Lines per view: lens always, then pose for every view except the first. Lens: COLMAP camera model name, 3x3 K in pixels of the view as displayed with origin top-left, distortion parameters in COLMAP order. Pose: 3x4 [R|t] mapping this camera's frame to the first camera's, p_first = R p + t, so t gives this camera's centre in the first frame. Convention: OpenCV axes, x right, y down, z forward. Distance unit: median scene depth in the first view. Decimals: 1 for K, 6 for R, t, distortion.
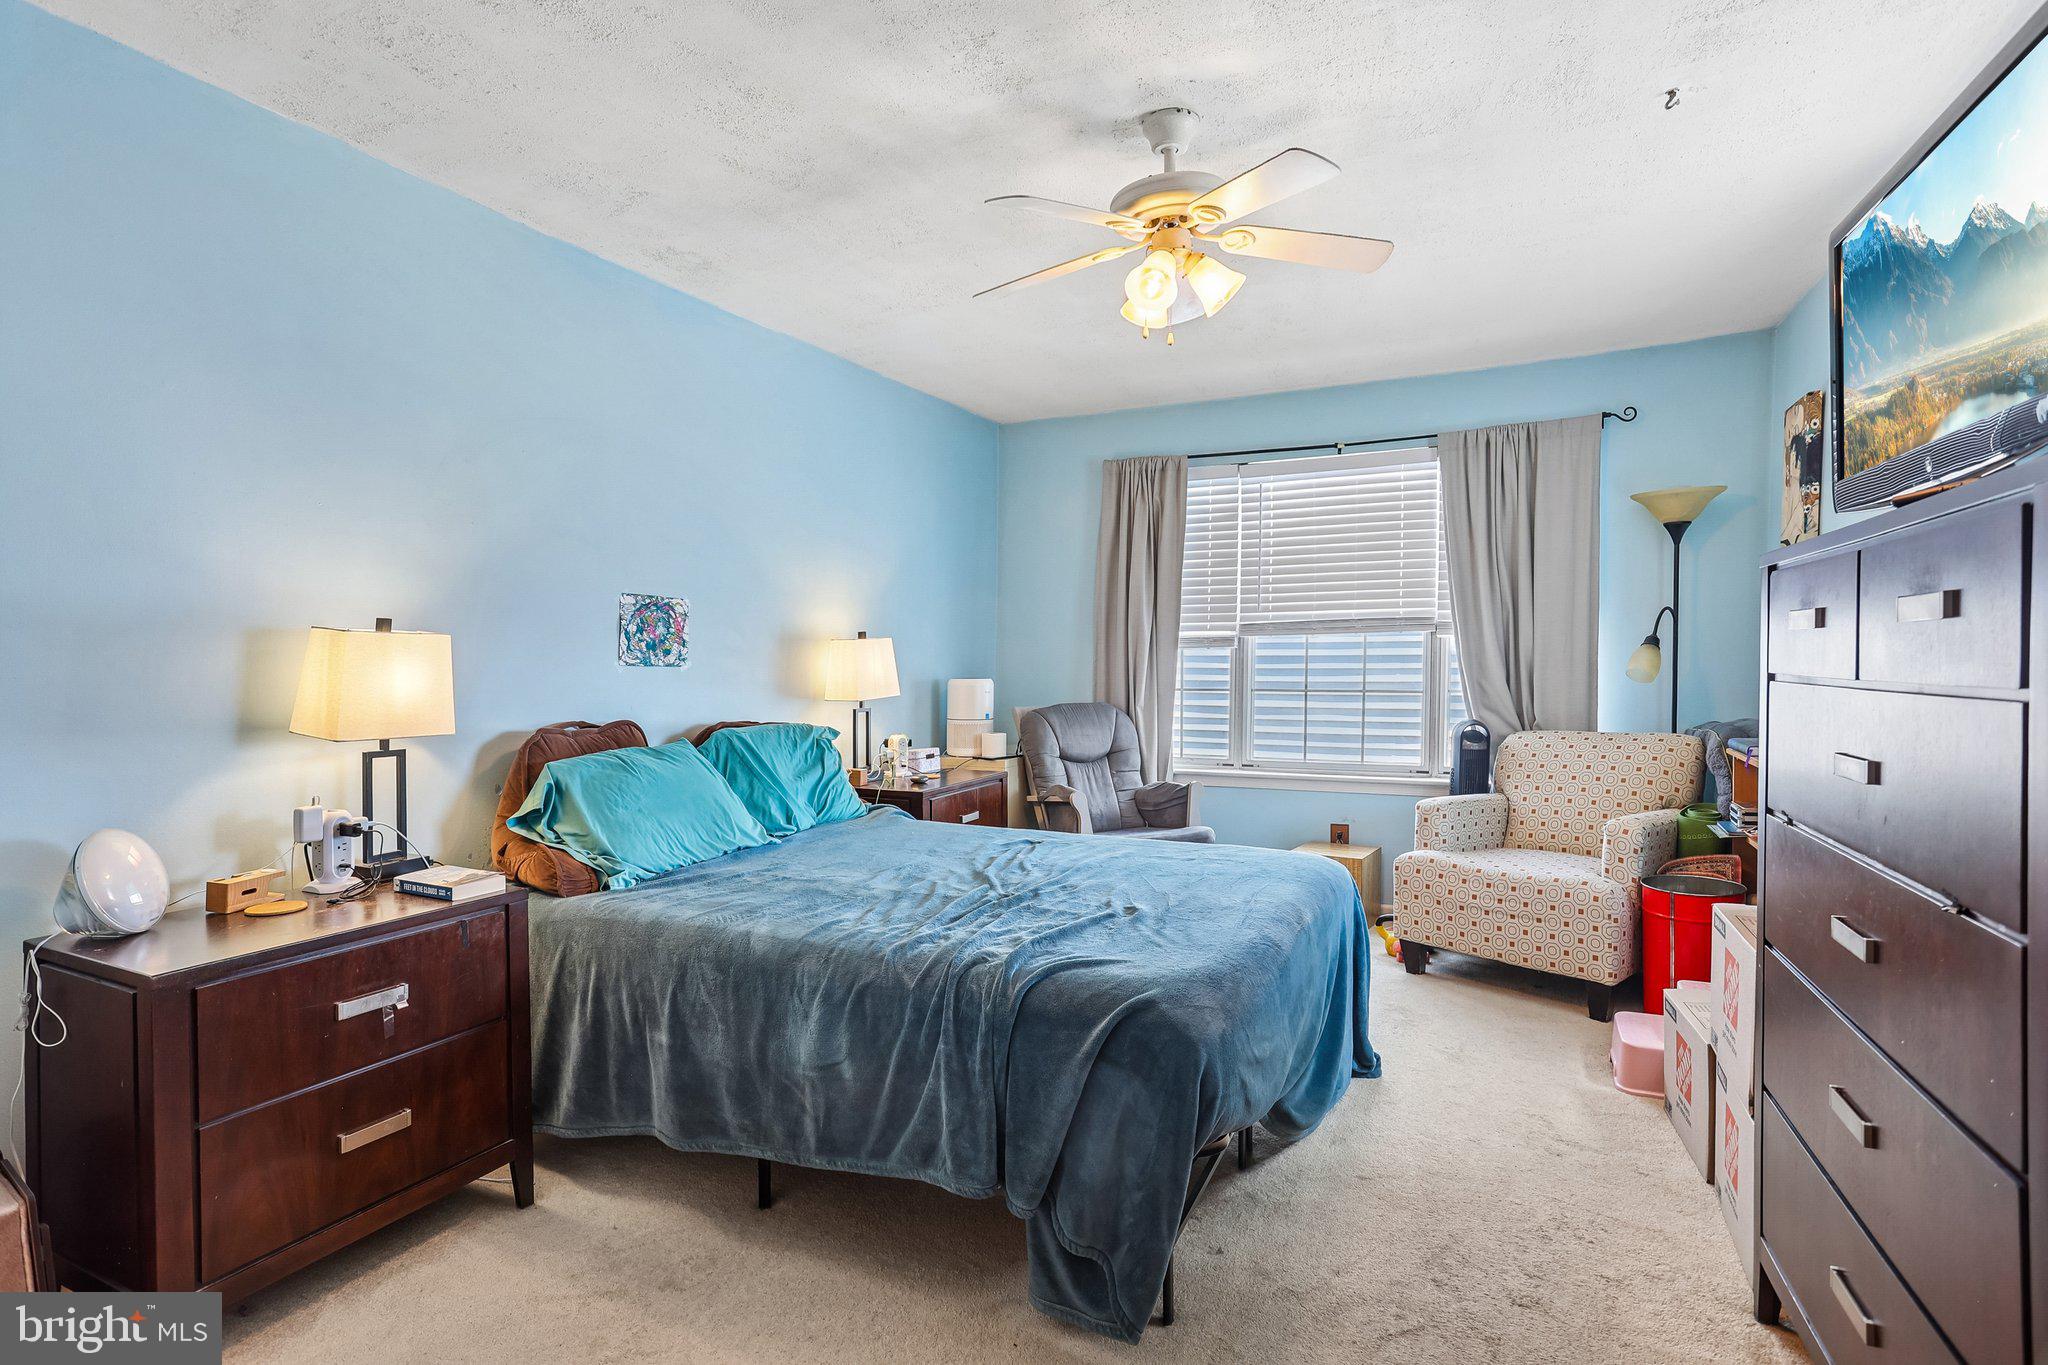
lens RADIAL K [[1060.4, 0, 984.3], [0, 1060.4, 689.0], [0, 0, 1]] dist [-0.003850, 0.130098]
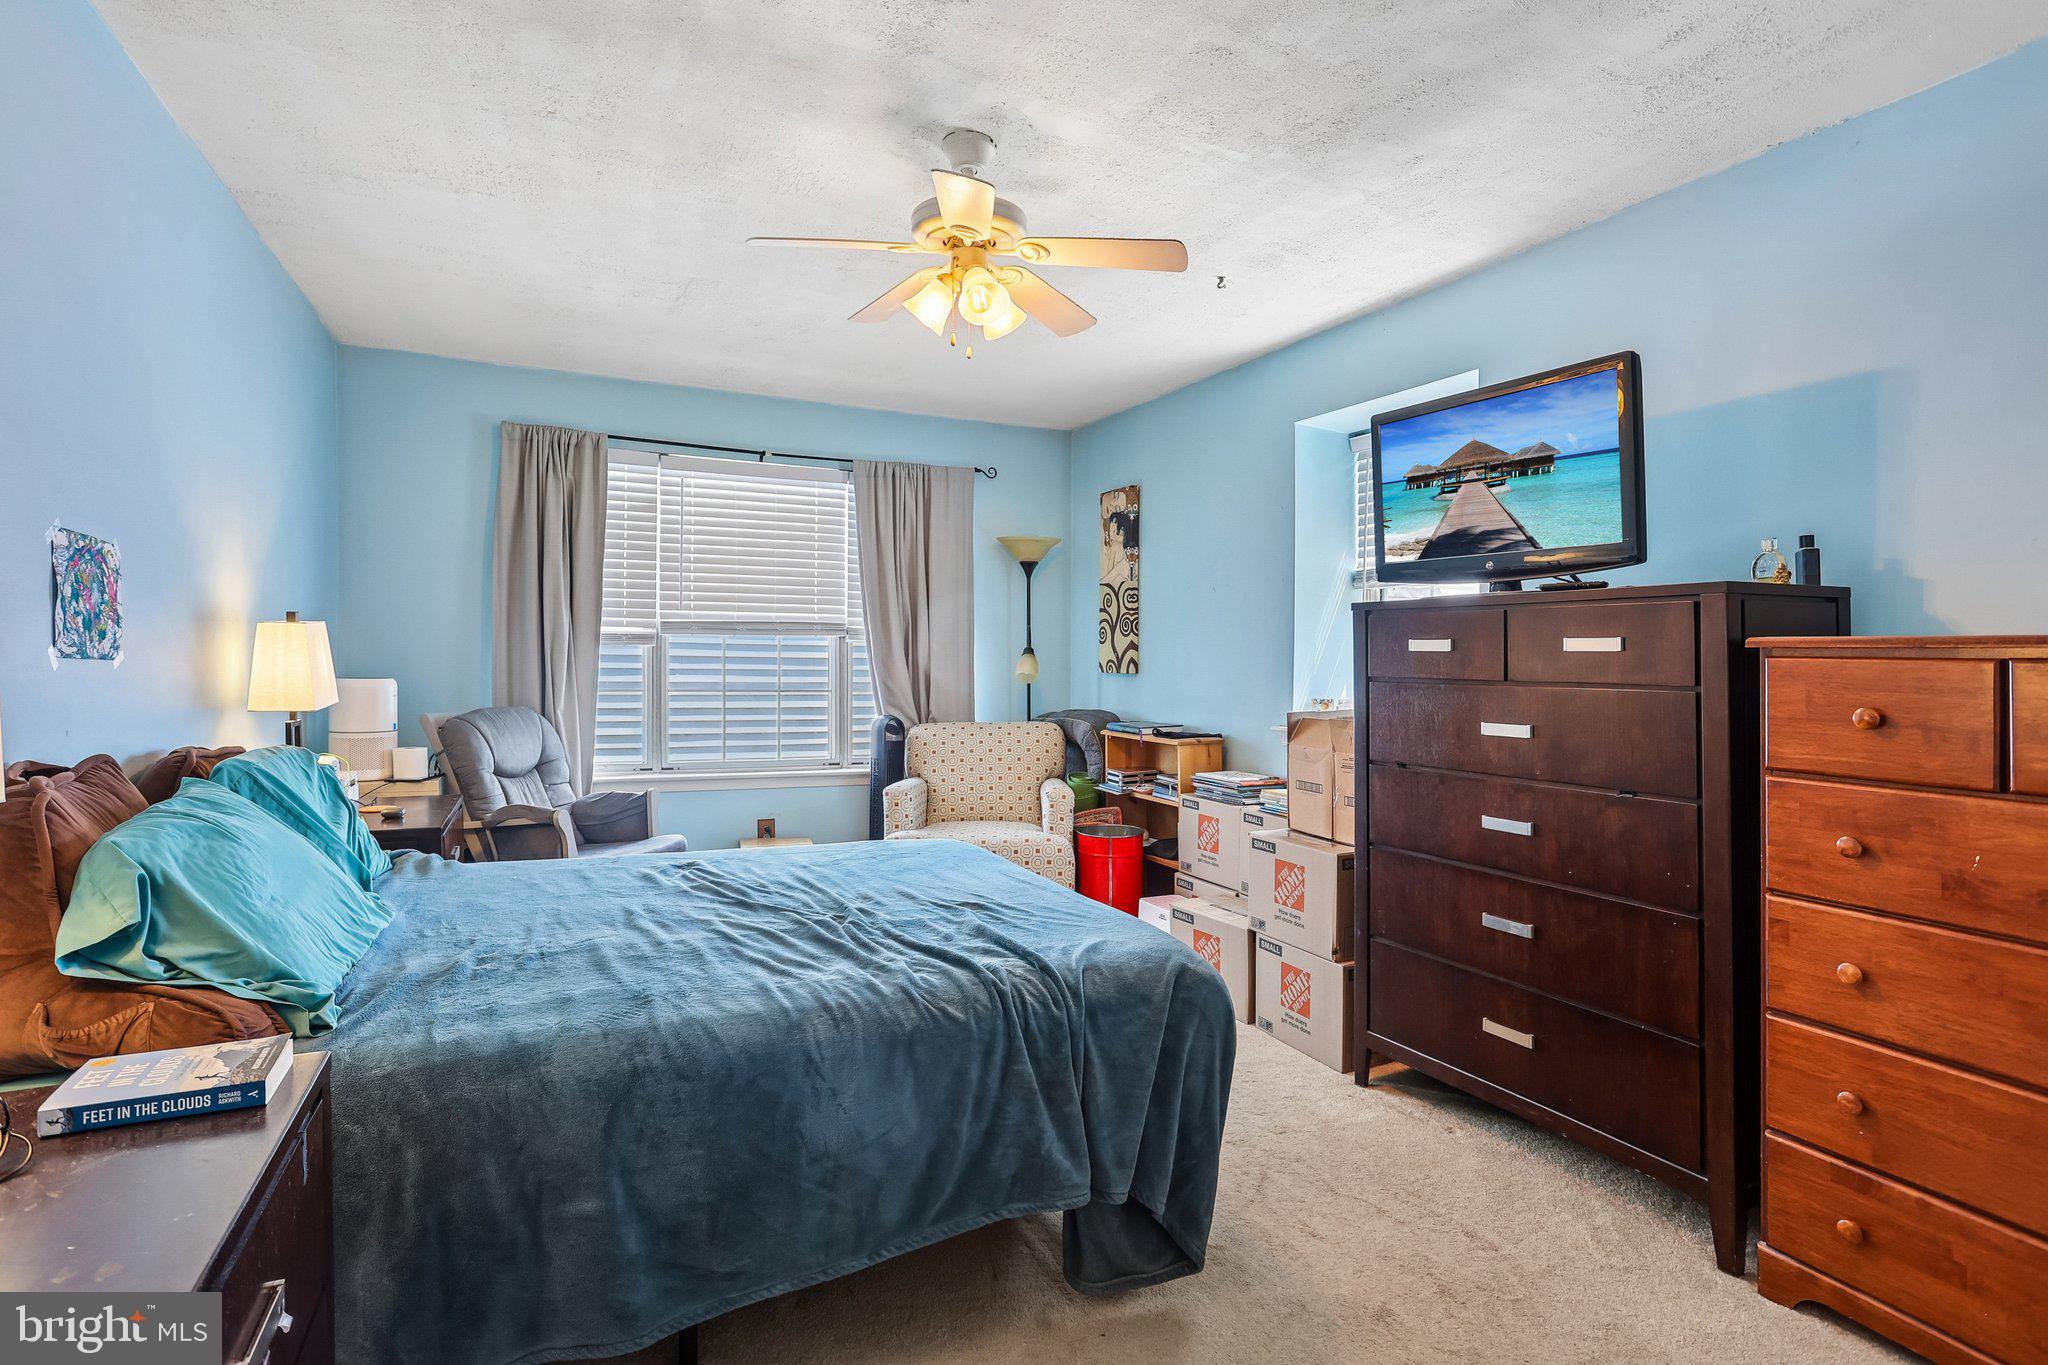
lens RADIAL K [[1060.4, 0, 984.3], [0, 1060.4, 689.0], [0, 0, 1]] dist [-0.003850, 0.130098]
pose [[0.648962, -0.006230, 0.760795, -0.345646], [0.003487, 0.999980, 0.005215, -0.004982], [-0.760813, -0.000731, 0.648971, 0.182738]]
